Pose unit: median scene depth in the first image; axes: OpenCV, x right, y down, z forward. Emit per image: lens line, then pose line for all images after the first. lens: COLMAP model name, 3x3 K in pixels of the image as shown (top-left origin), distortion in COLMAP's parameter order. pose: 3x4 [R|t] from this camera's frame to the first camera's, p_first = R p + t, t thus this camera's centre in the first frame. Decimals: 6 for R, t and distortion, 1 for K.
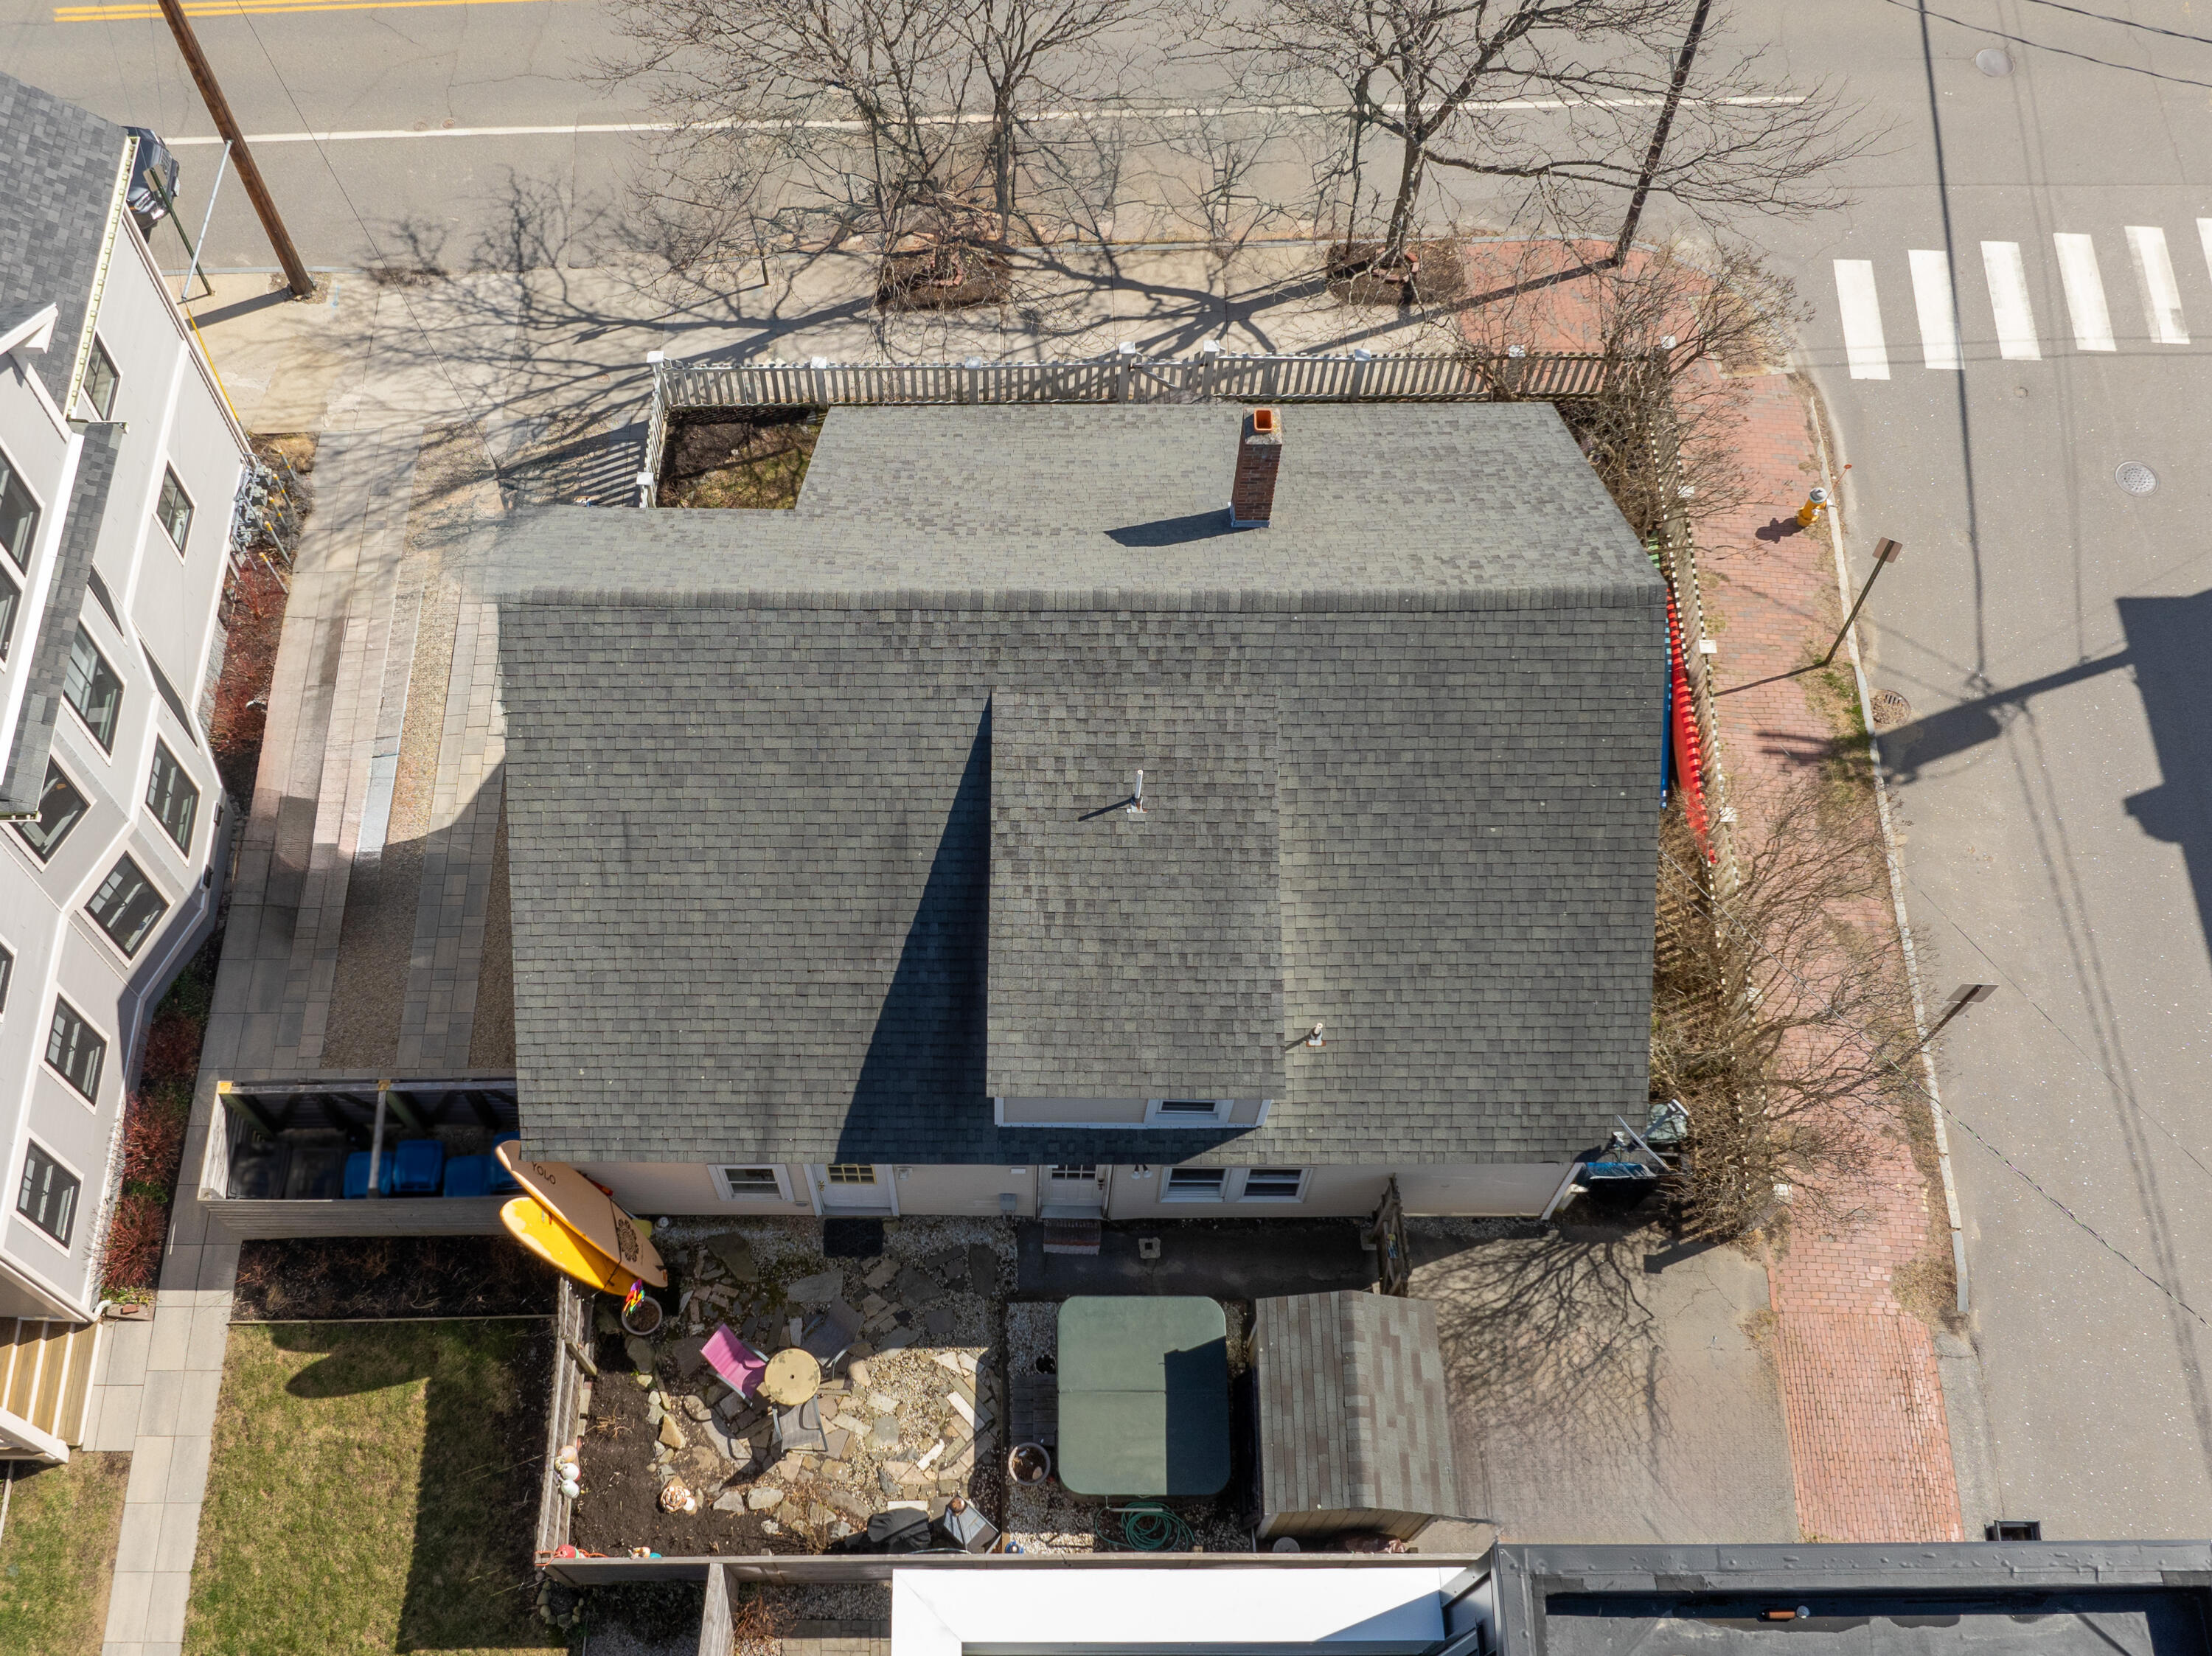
lens RADIAL K [[2093.0, 0, 1106.0], [0, 2093.0, 828.0], [0, 0, 1]] dist [-0.007019, -0.007031]
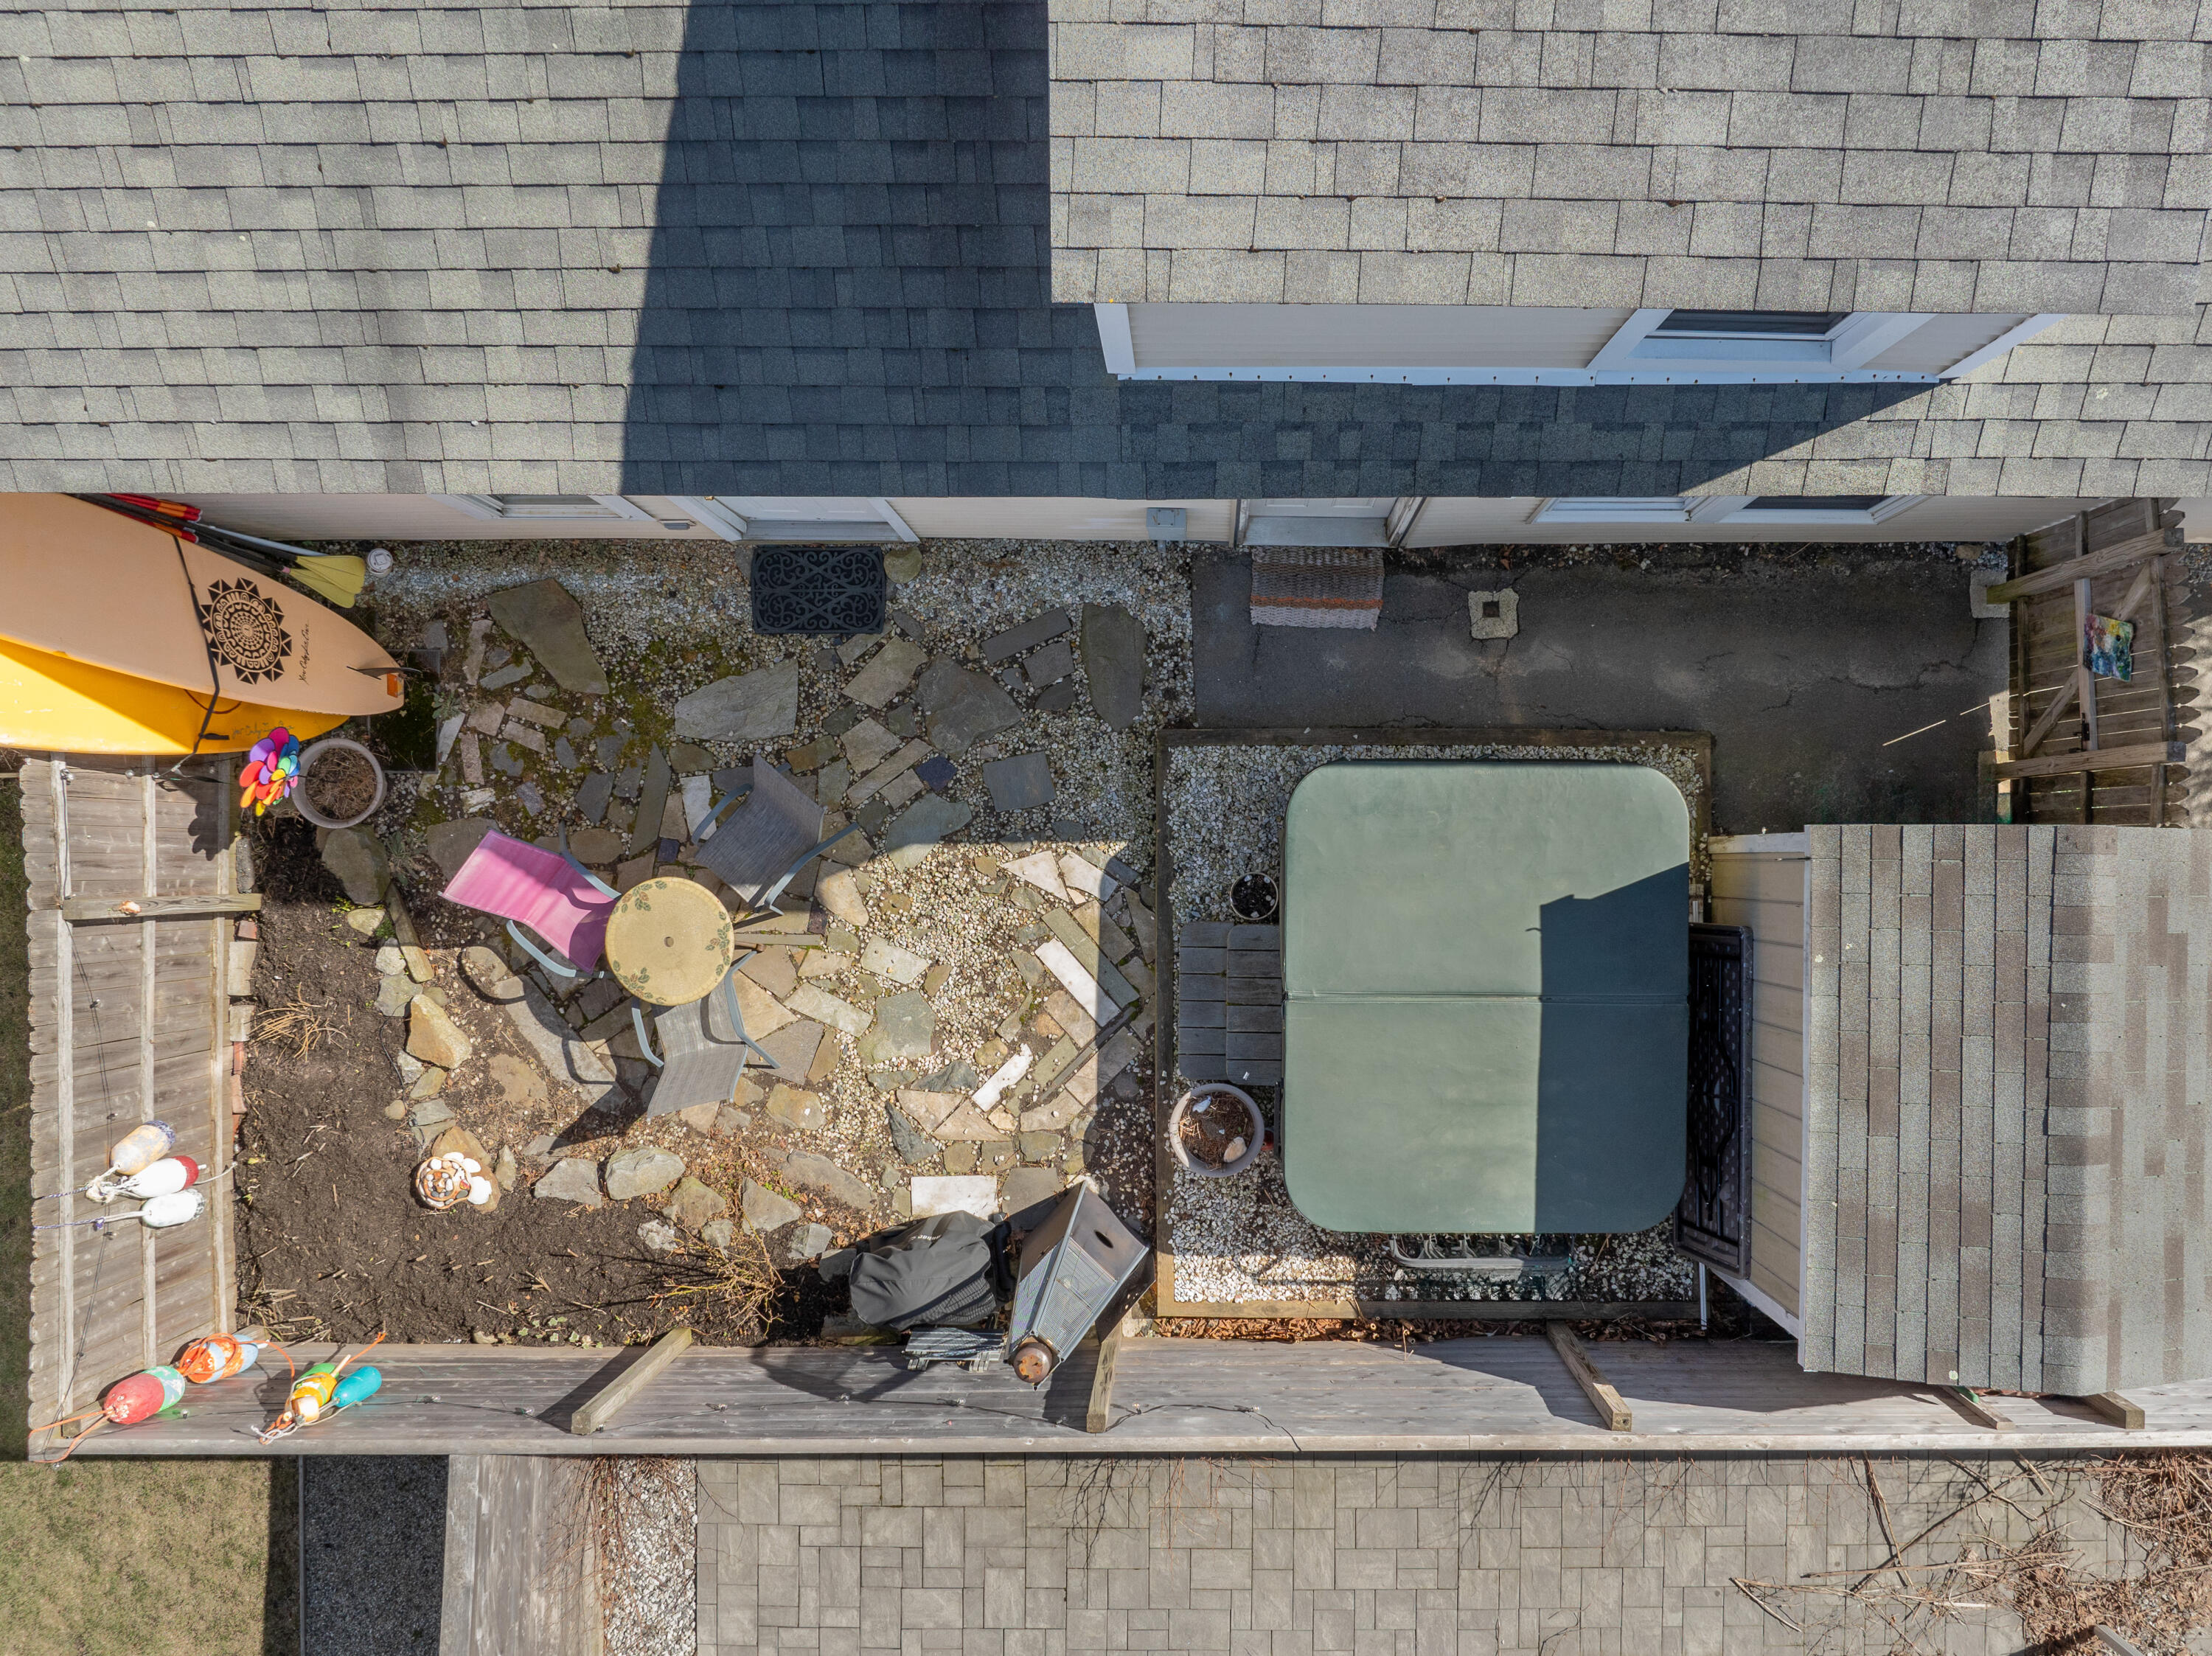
lens RADIAL K [[1682.3, 0, 1178.0], [0, 1682.3, 832.8], [0, 0, 1]] dist [-0.027853, -0.007088]
pose [[0.998090, 0.020682, -0.058219, -0.025052], [0.009122, 0.882644, 0.469953, 0.079822], [0.061106, -0.469586, 0.880769, 0.704563]]
